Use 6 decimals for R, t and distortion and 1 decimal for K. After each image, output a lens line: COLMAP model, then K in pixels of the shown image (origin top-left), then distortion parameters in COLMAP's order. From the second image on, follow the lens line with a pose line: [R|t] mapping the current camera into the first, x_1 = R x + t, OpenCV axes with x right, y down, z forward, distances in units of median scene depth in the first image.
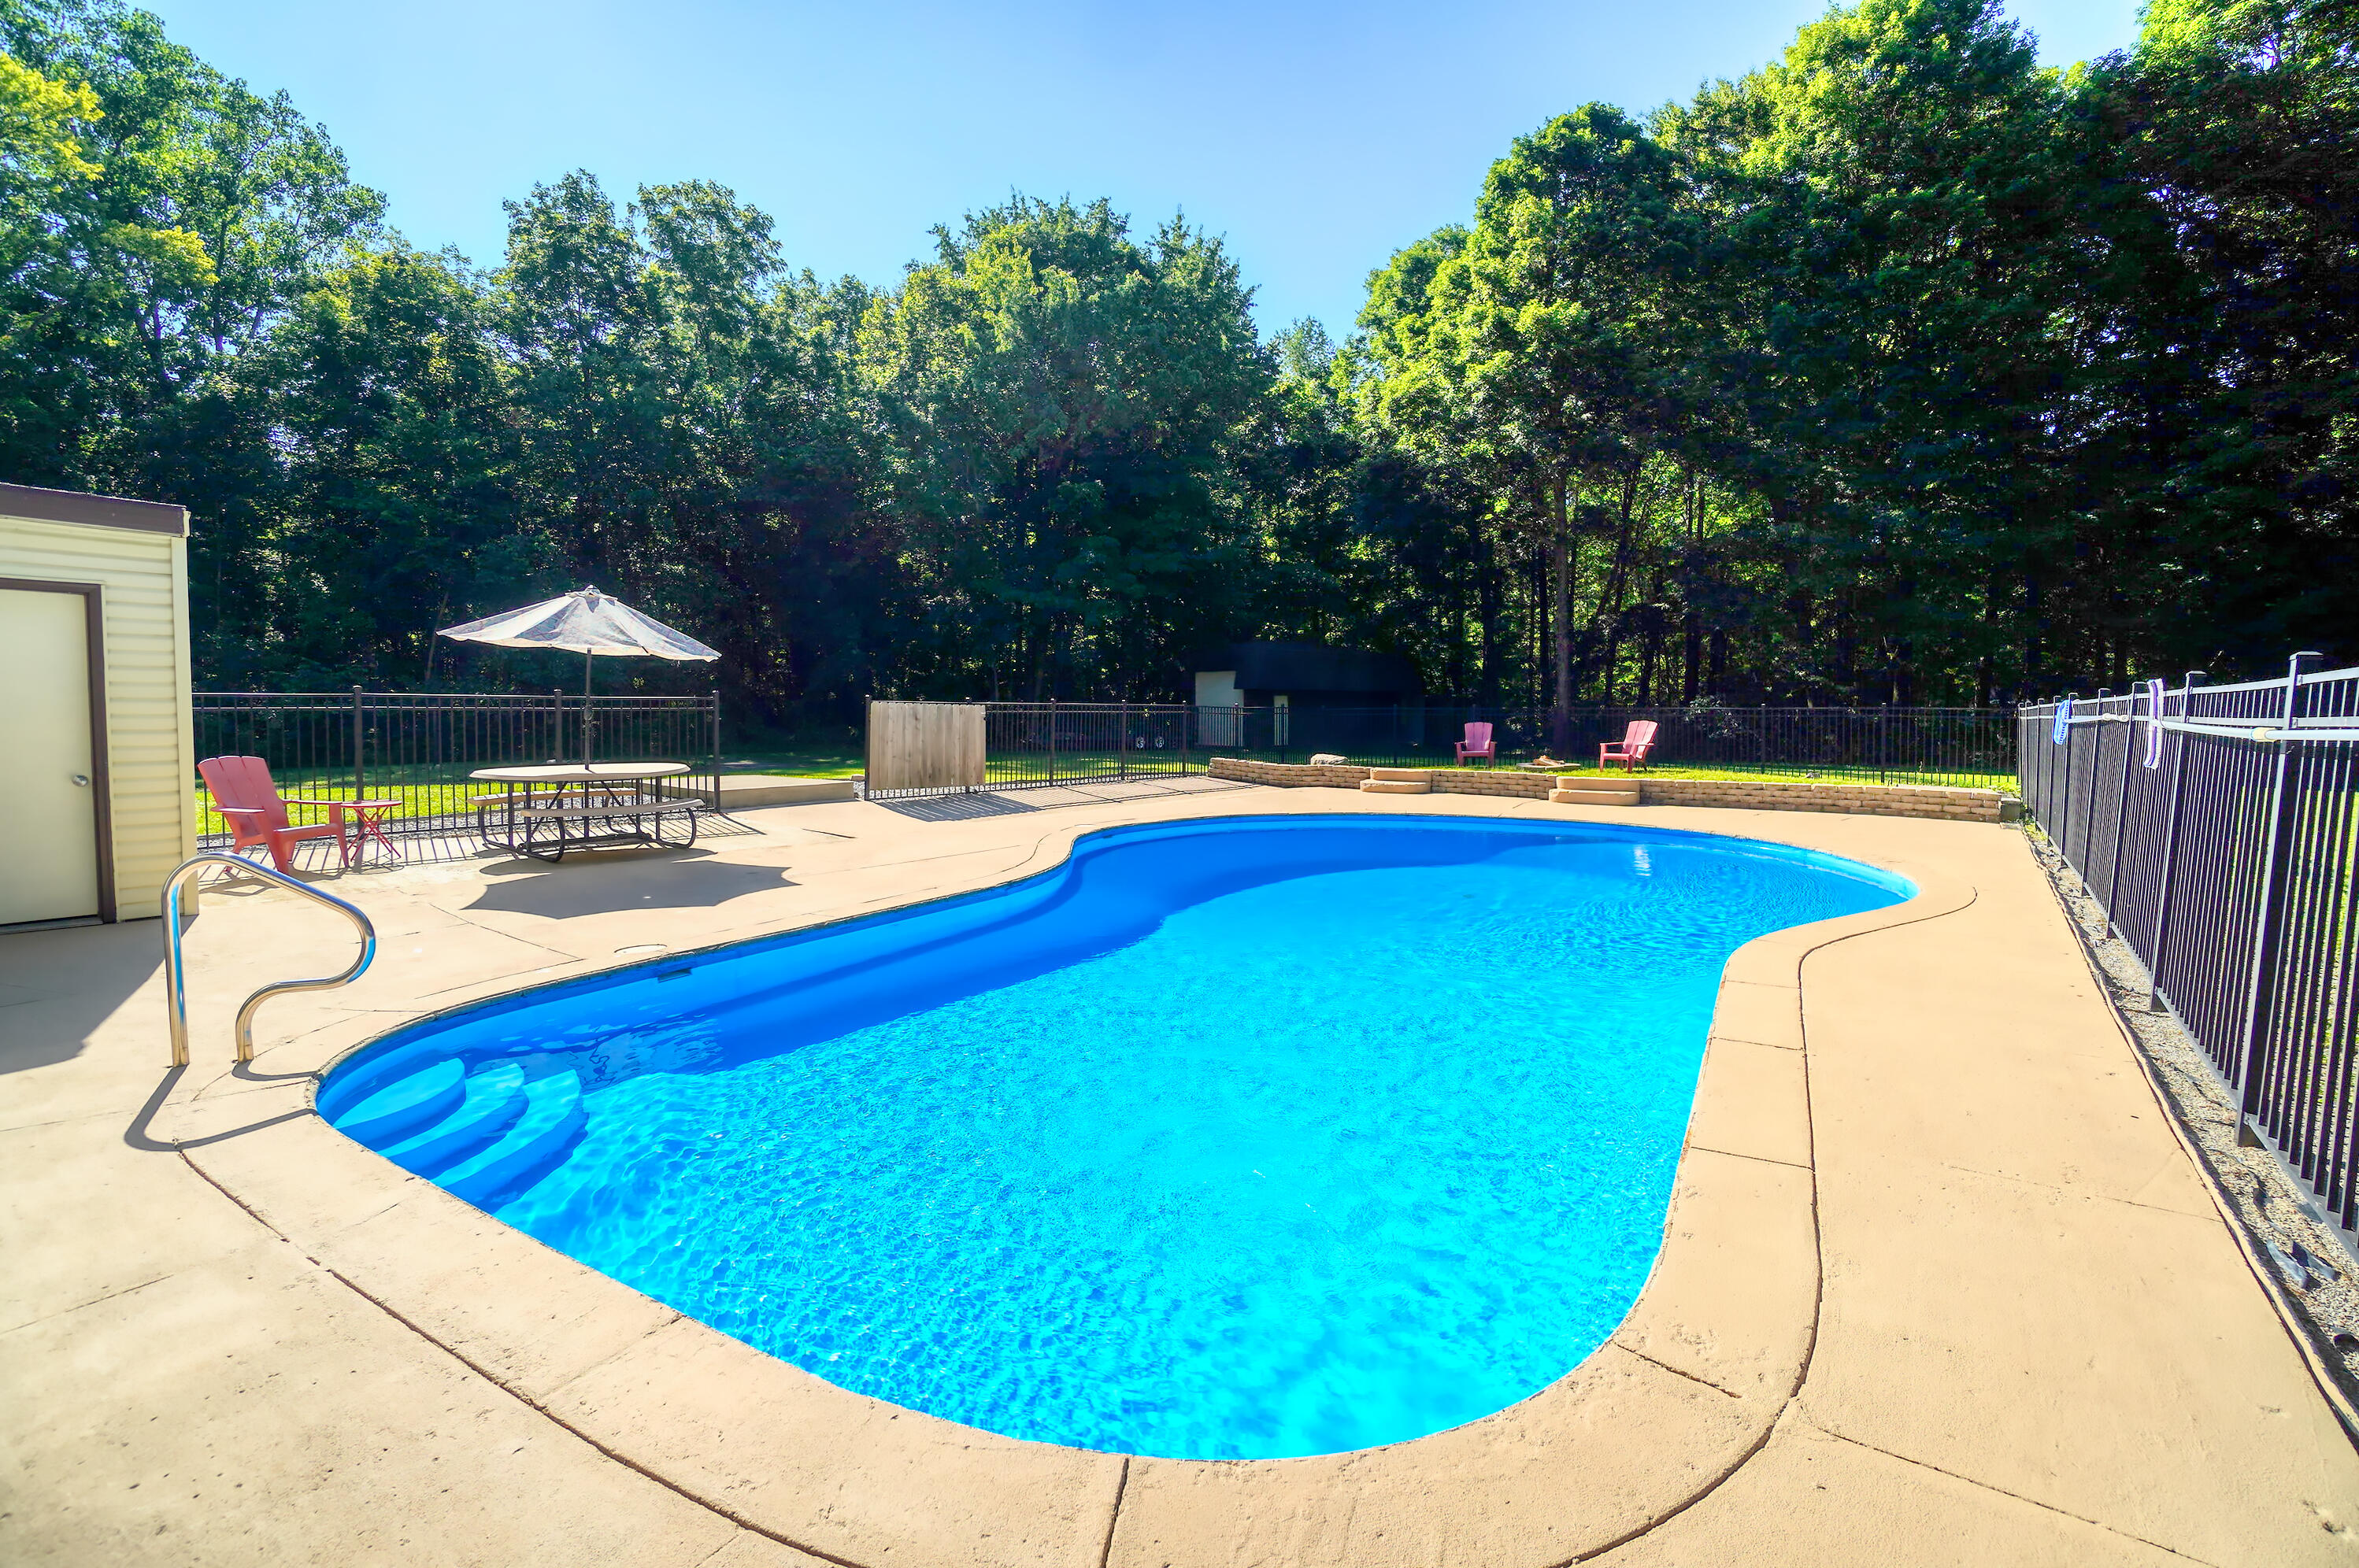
lens RADIAL K [[1040.5, 0, 1148.3], [0, 1040.5, 764.7], [0, 0, 1]] dist [-0.050921, 0.014000]
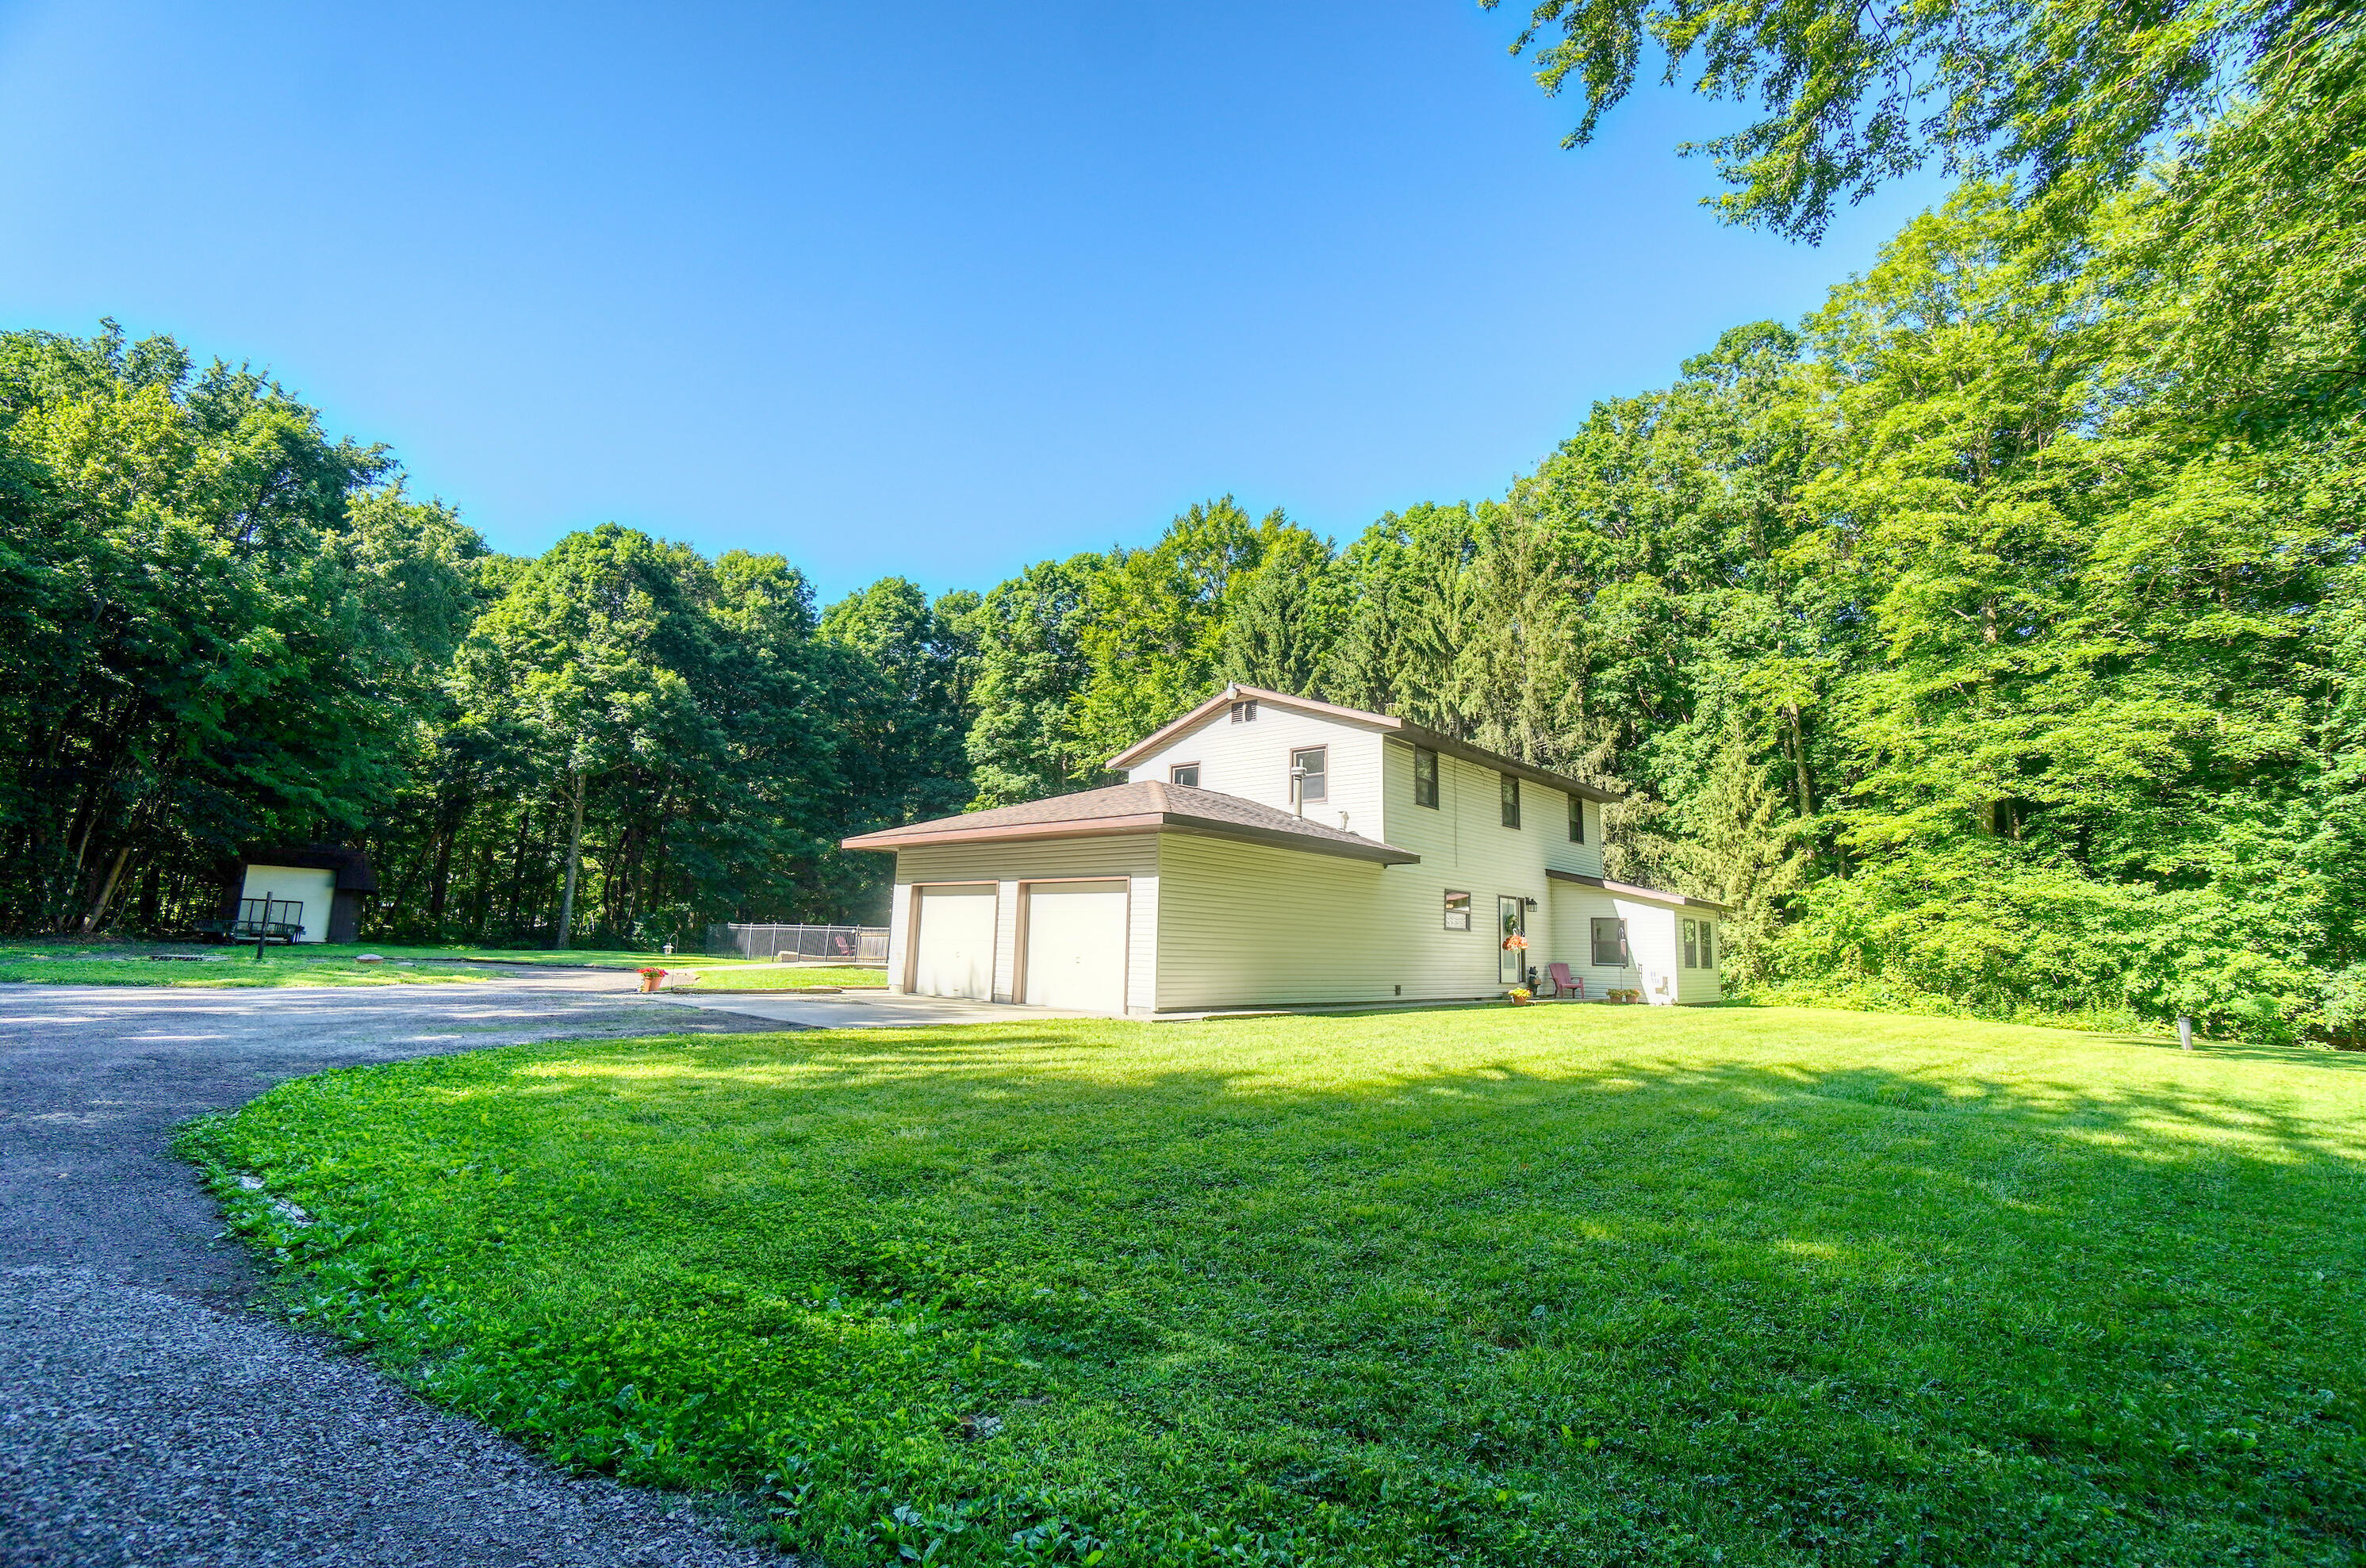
lens RADIAL K [[1043.7, 0, 1151.7], [0, 1043.7, 764.7], [0, 0, 1]] dist [-0.050921, 0.014000]
pose [[0.079522, 0.171413, 0.981985, -1.109023], [0.017401, 0.984716, -0.173299, -0.005108], [-0.996681, 0.030869, 0.075324, 0.104640]]
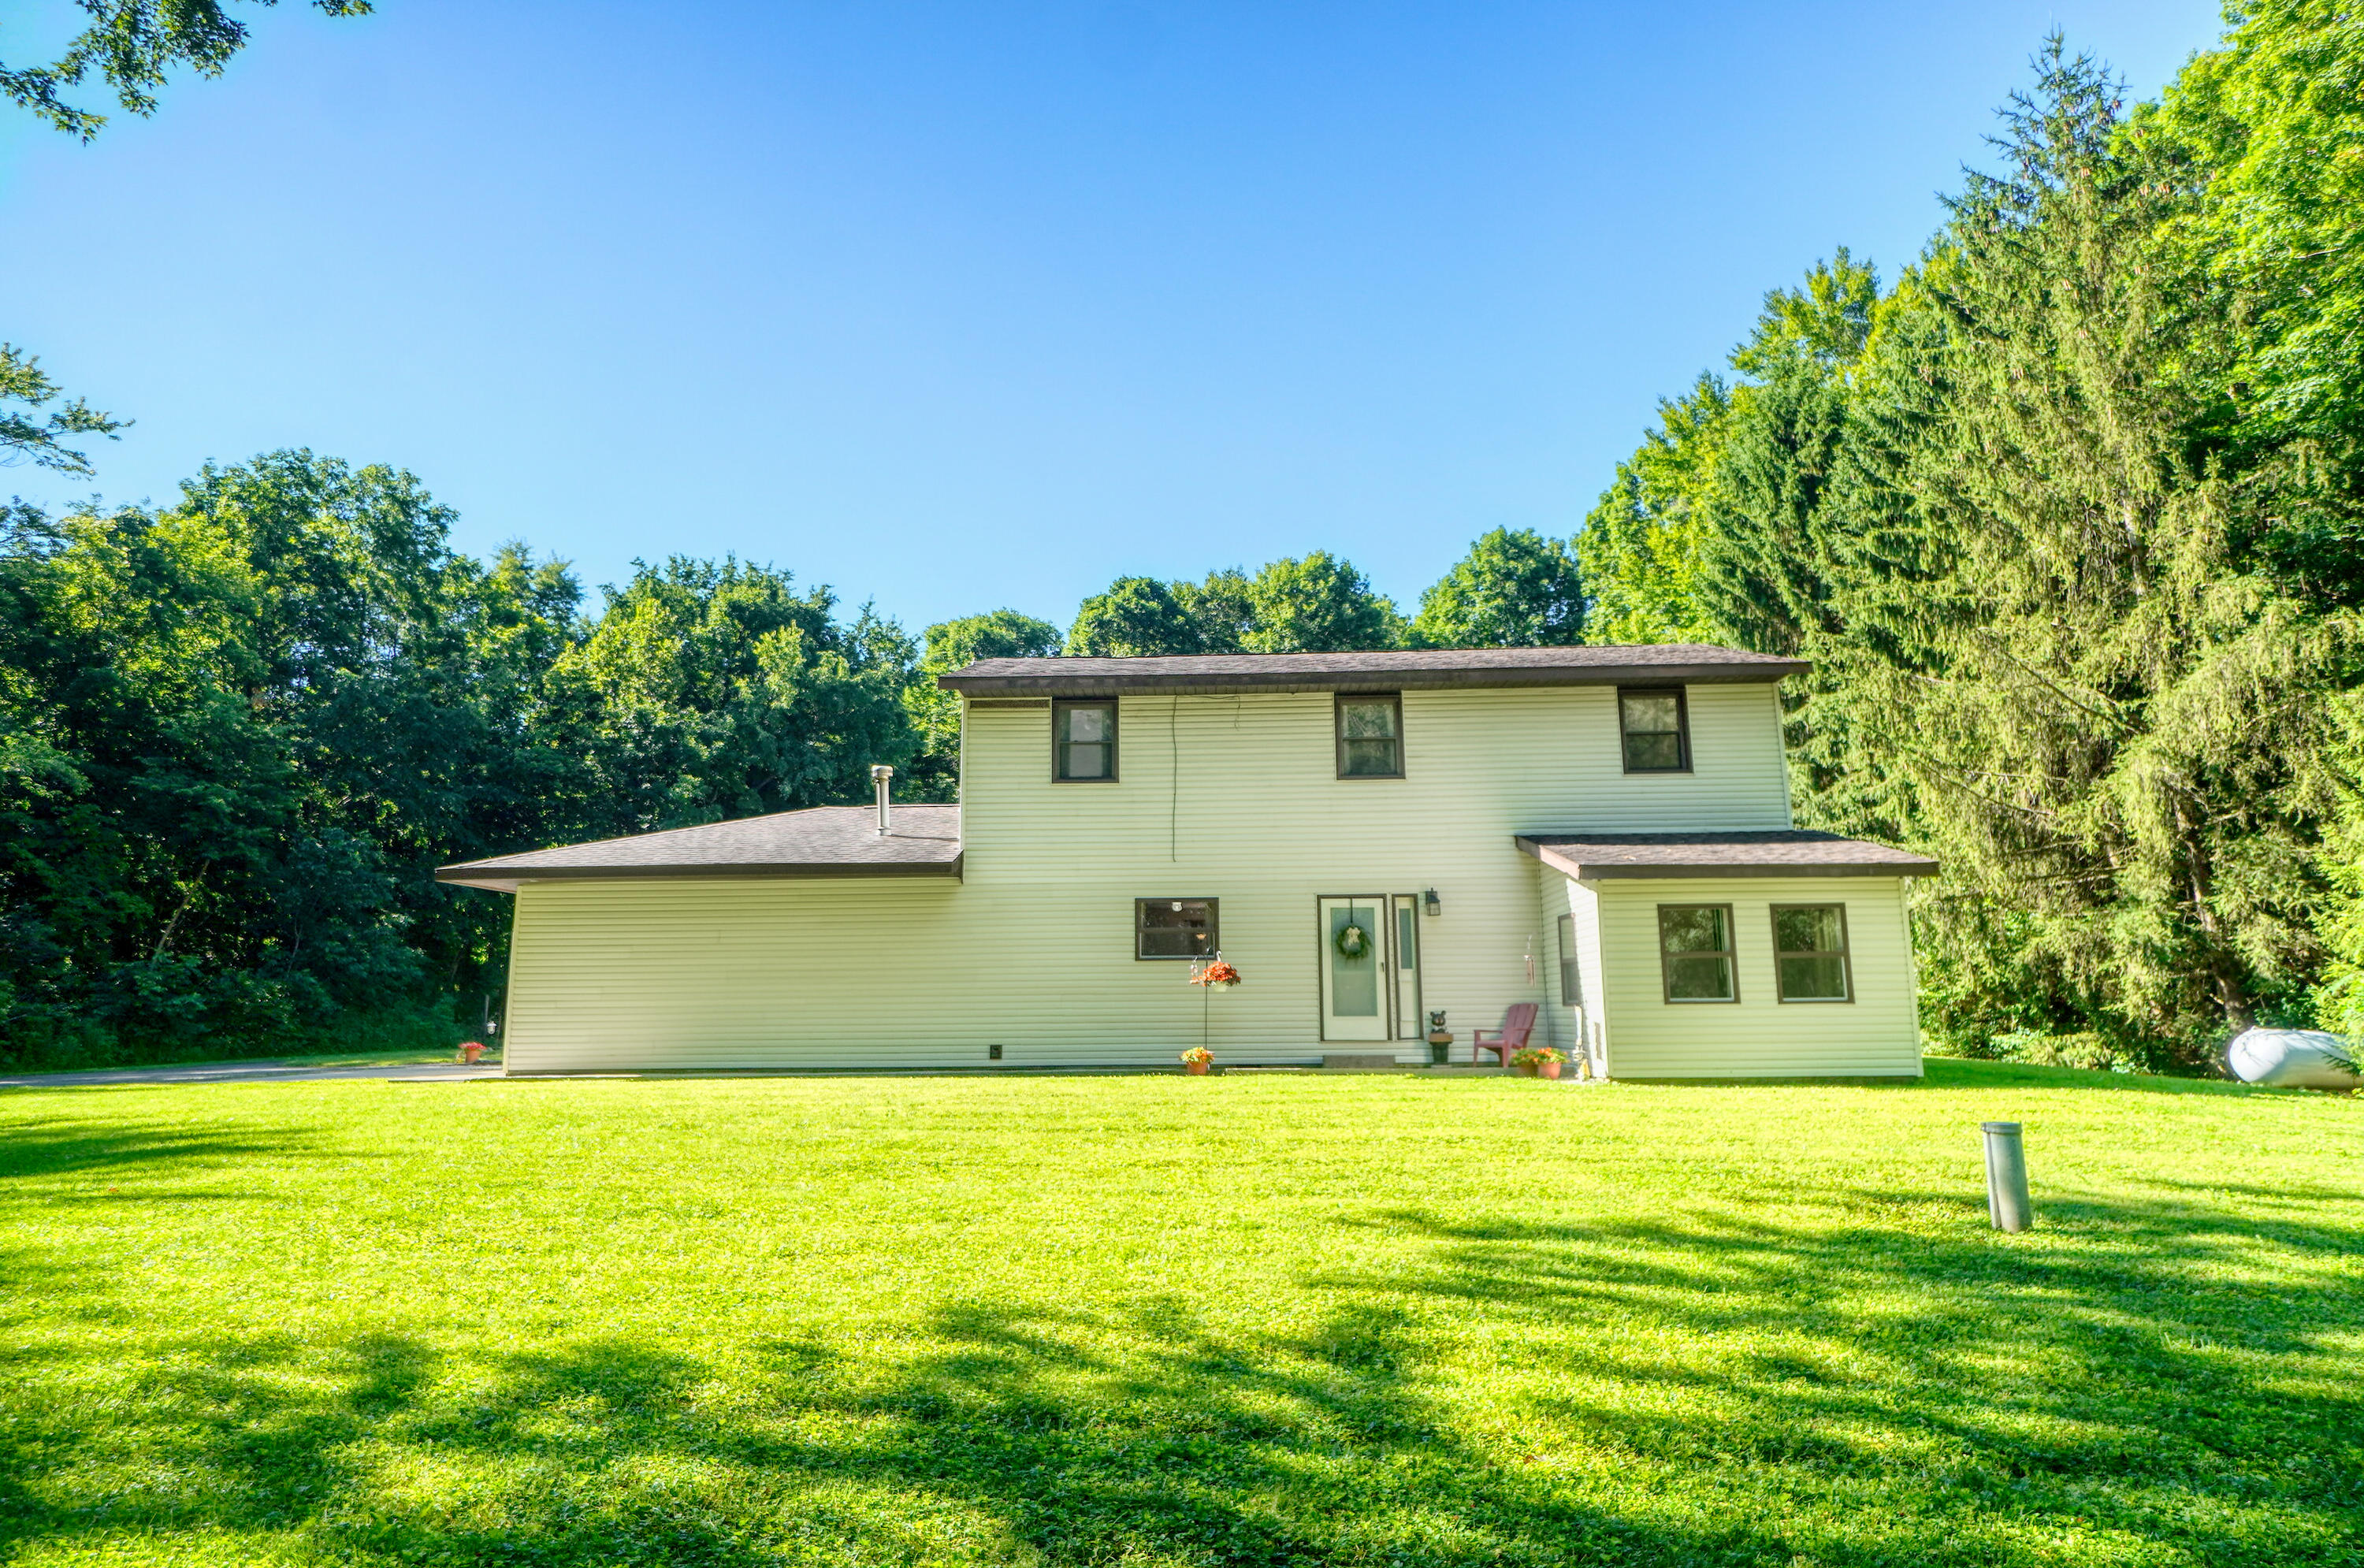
lens RADIAL K [[1378.8, 0, 1167.5], [0, 1378.8, 739.5], [0, 0, 1]] dist [-0.005759, 0.000516]
pose [[0.801936, 0.104953, 0.588119, -0.744623], [0.042159, 0.972051, -0.230954, 0.034129], [-0.595921, 0.210005, 0.775098, -0.550564]]
